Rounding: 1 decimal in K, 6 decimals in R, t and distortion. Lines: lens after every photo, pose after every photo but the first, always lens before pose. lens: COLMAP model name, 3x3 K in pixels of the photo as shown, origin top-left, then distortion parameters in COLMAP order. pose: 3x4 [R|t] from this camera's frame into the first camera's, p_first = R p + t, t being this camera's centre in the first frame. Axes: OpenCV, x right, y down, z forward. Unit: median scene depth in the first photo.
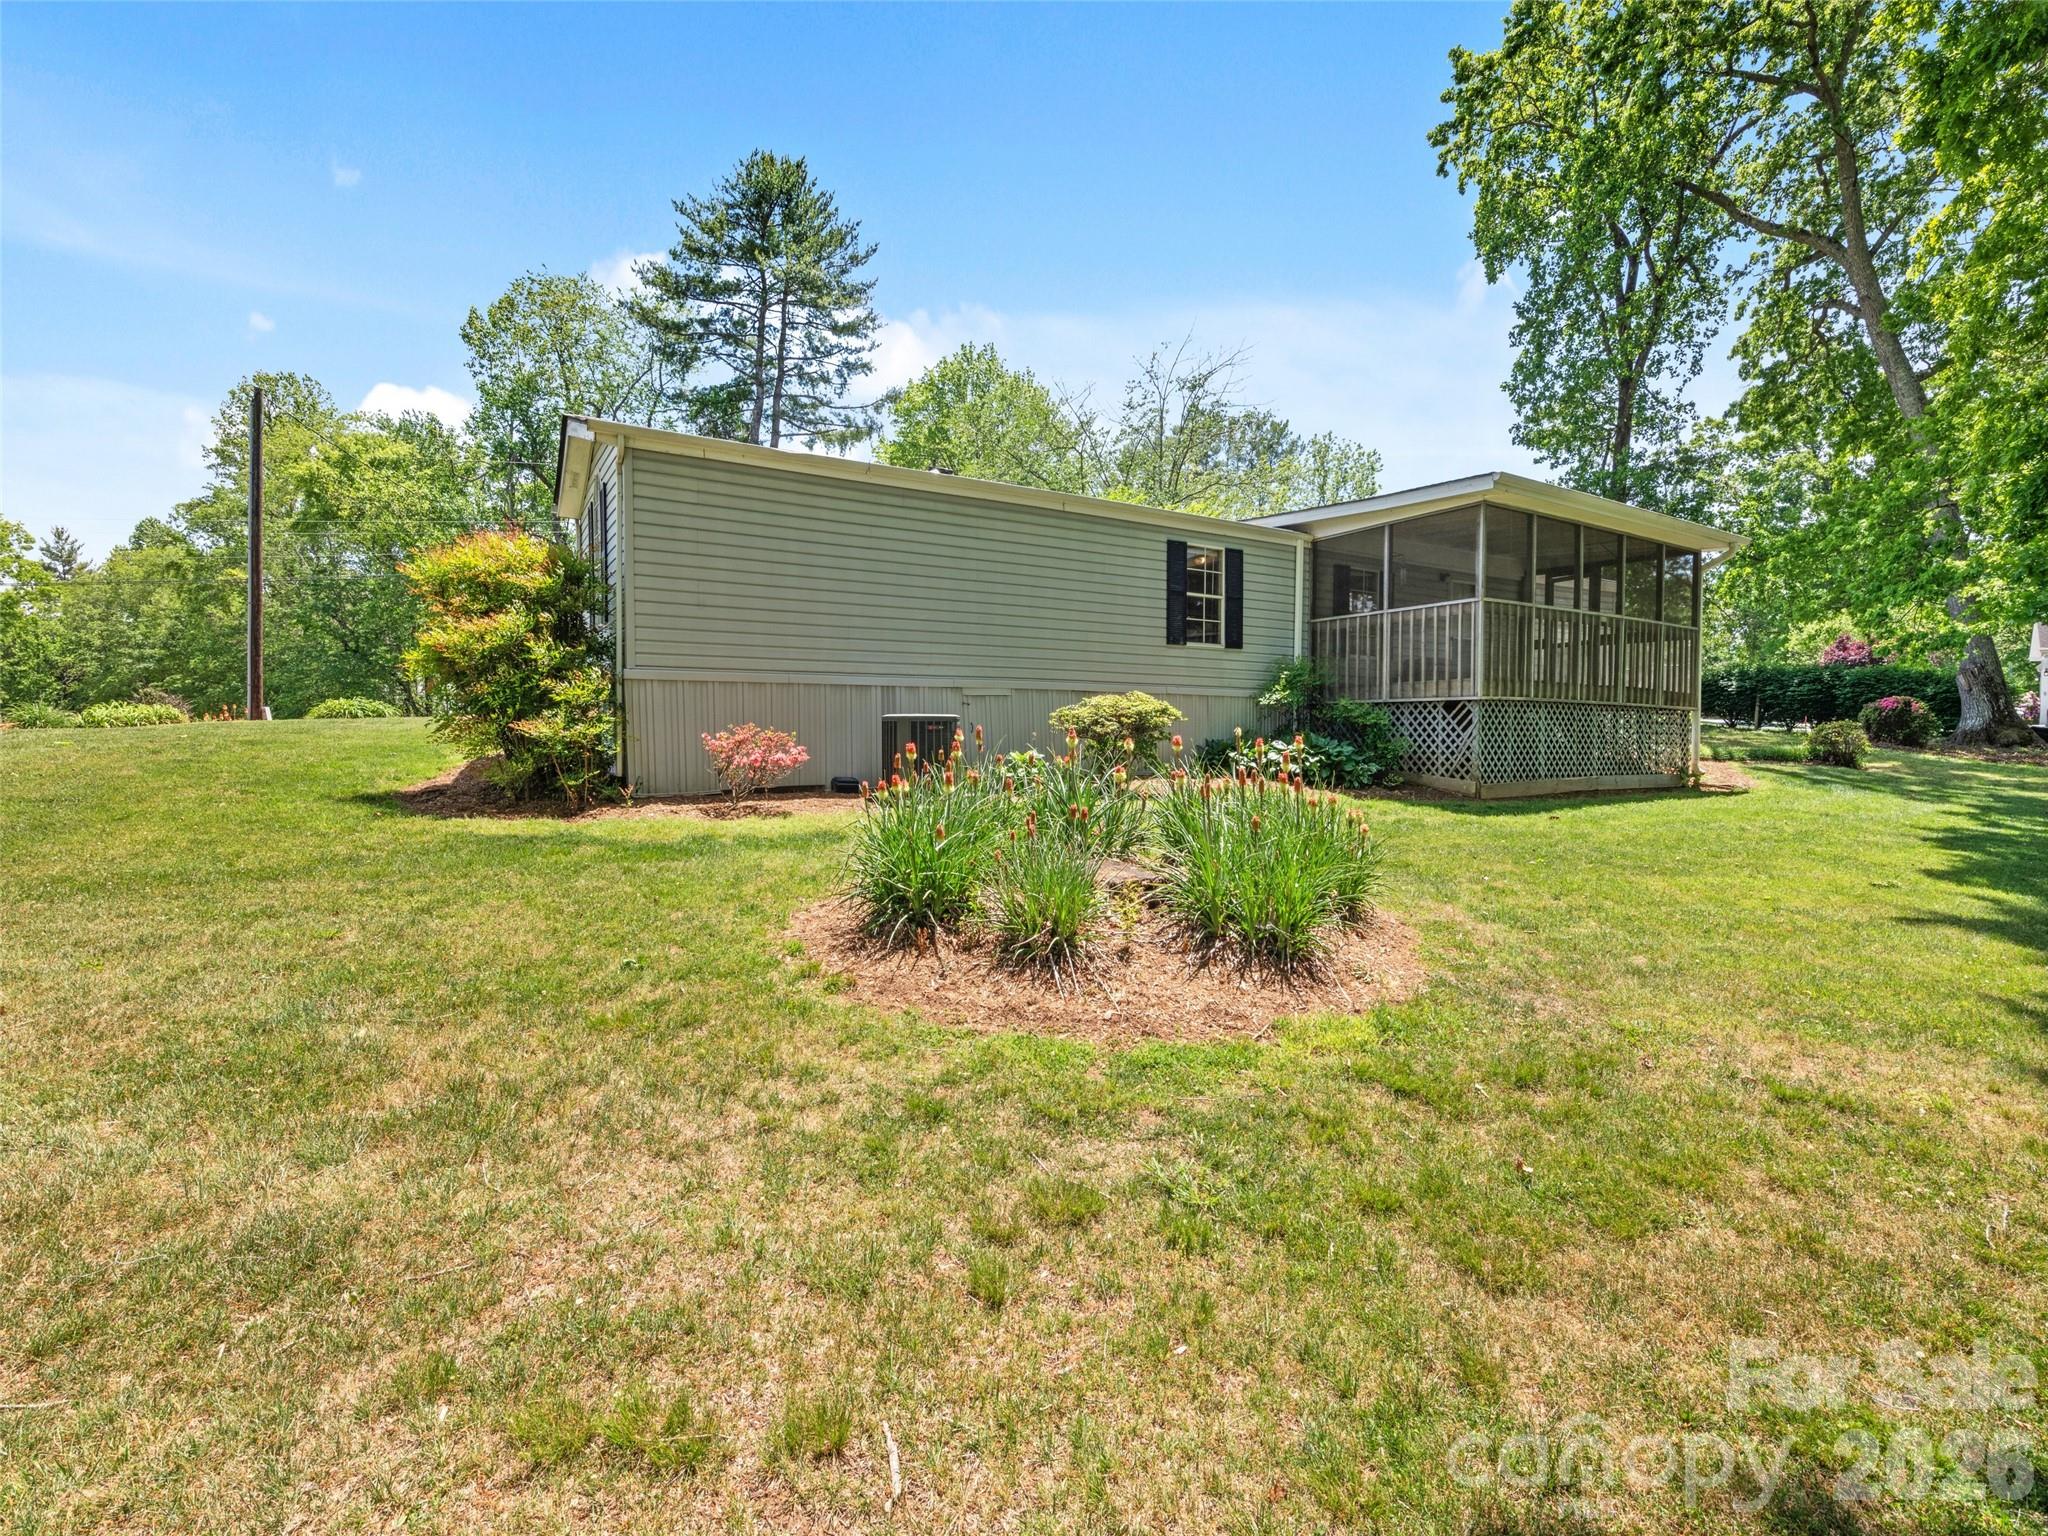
lens RADIAL K [[1016.2, 0, 1024.0], [0, 1016.2, 768.0], [0, 0, 1]] dist [0.001093, 0.000057]
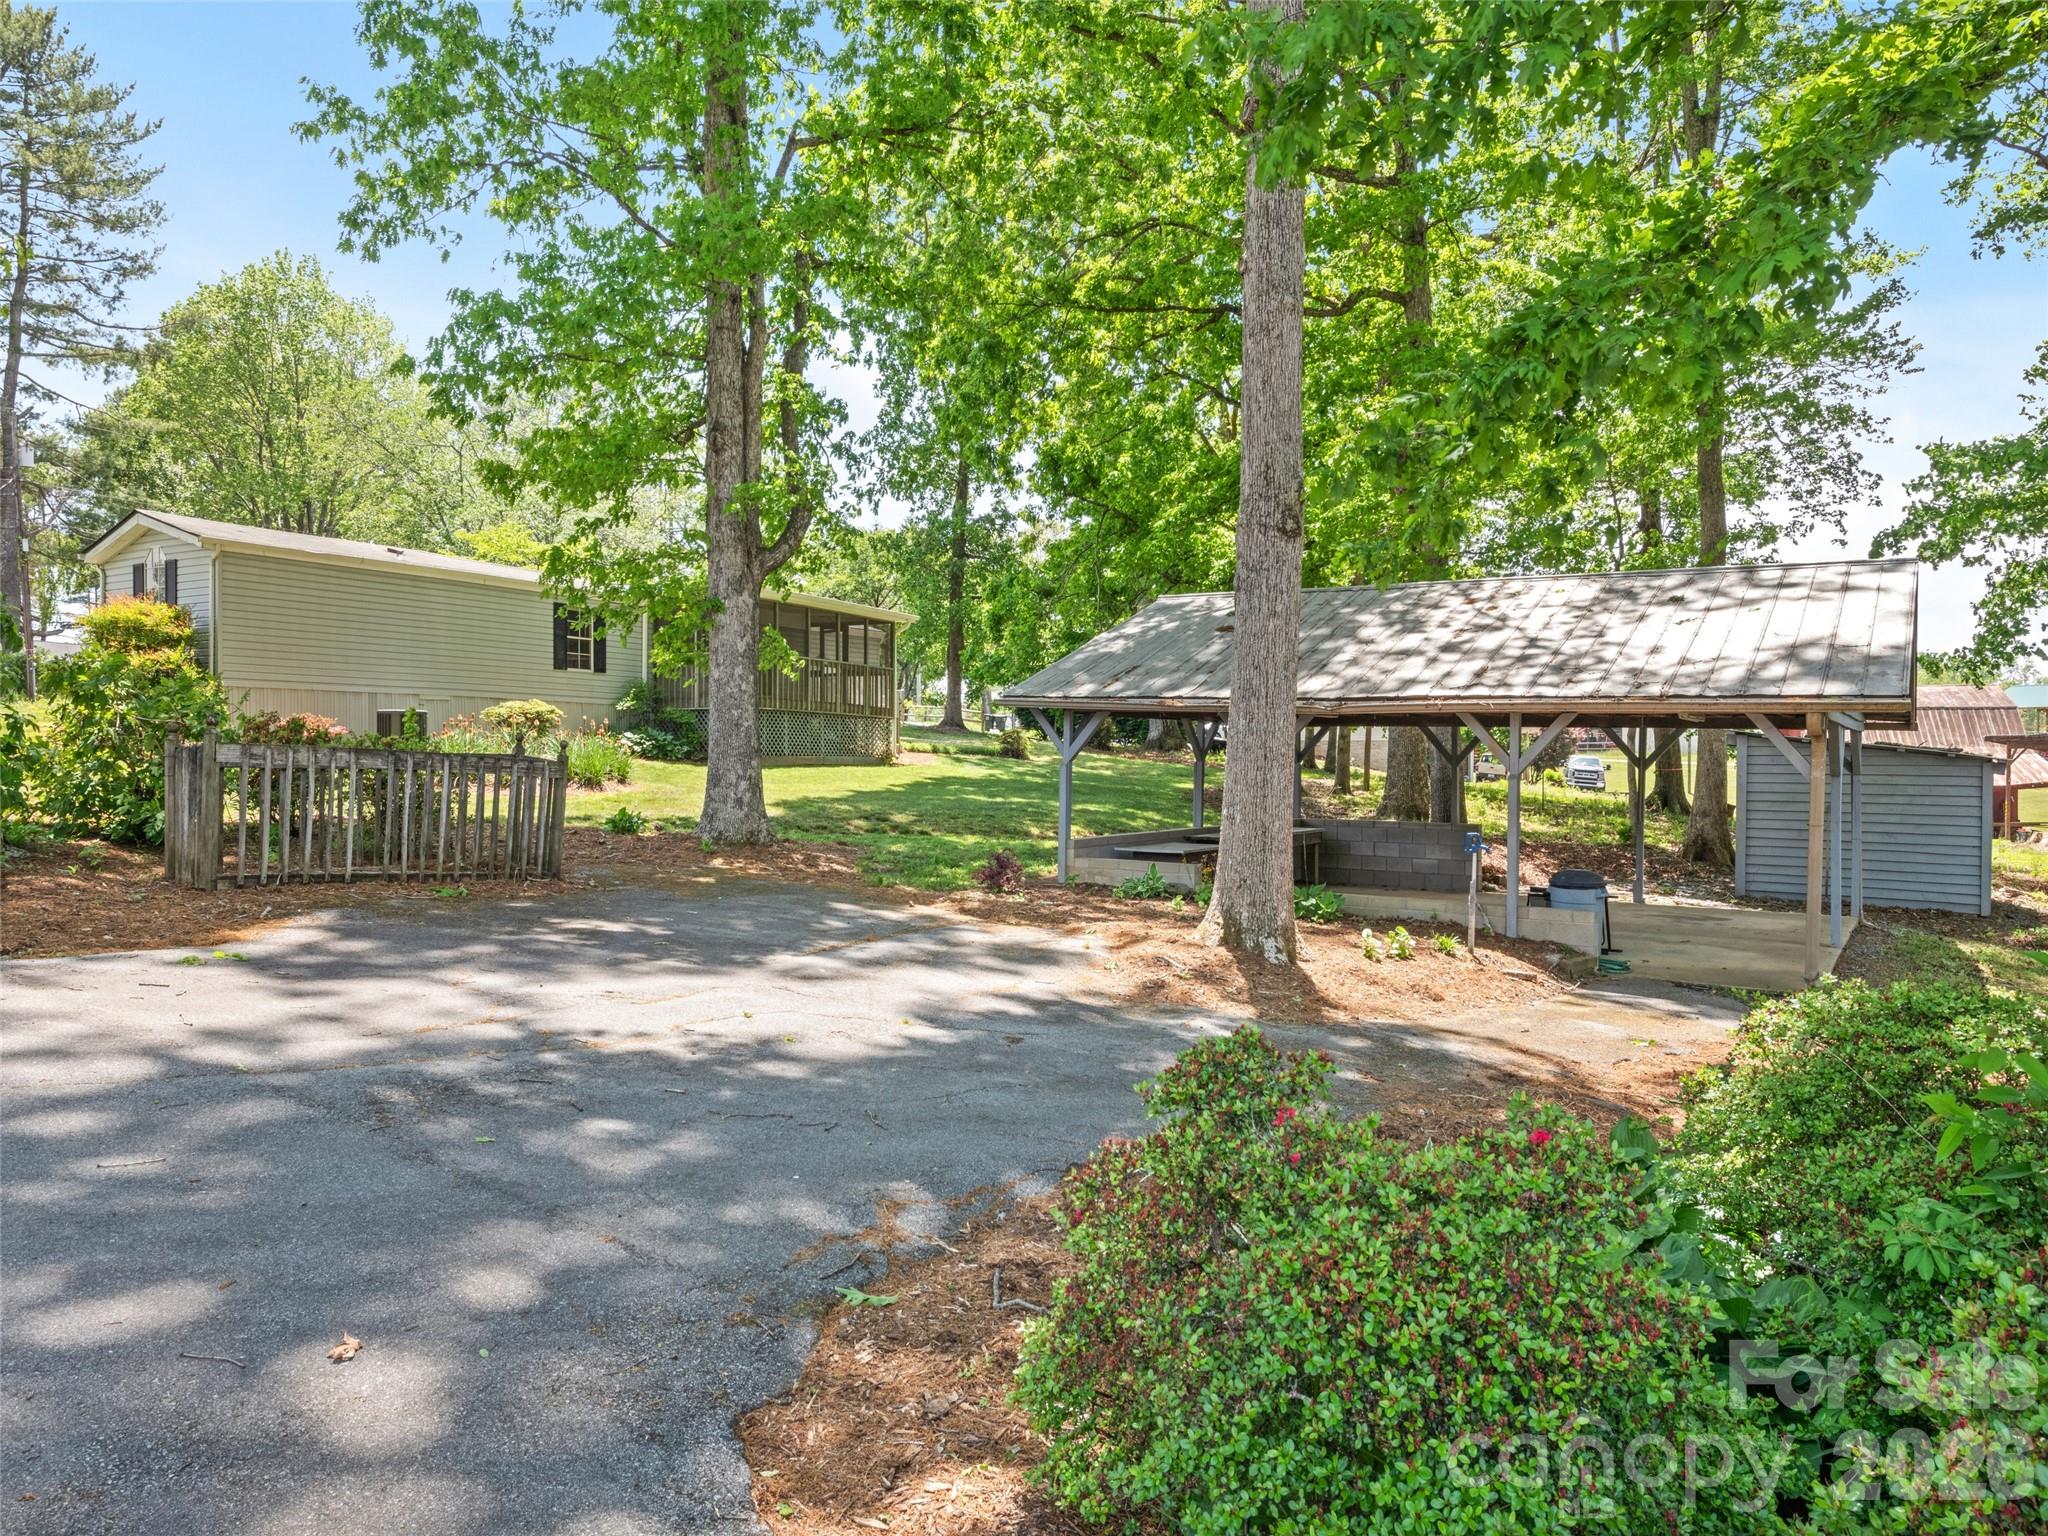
lens RADIAL K [[1420.3, 0, 1024.0], [0, 1420.3, 768.0], [0, 0, 1]] dist [0.069318, 0.000326]
pose [[0.898771, 0.000521, 0.438419, -0.165727], [0.010932, 0.999662, -0.023599, 0.084954], [-0.438283, 0.026003, 0.898461, -1.225417]]
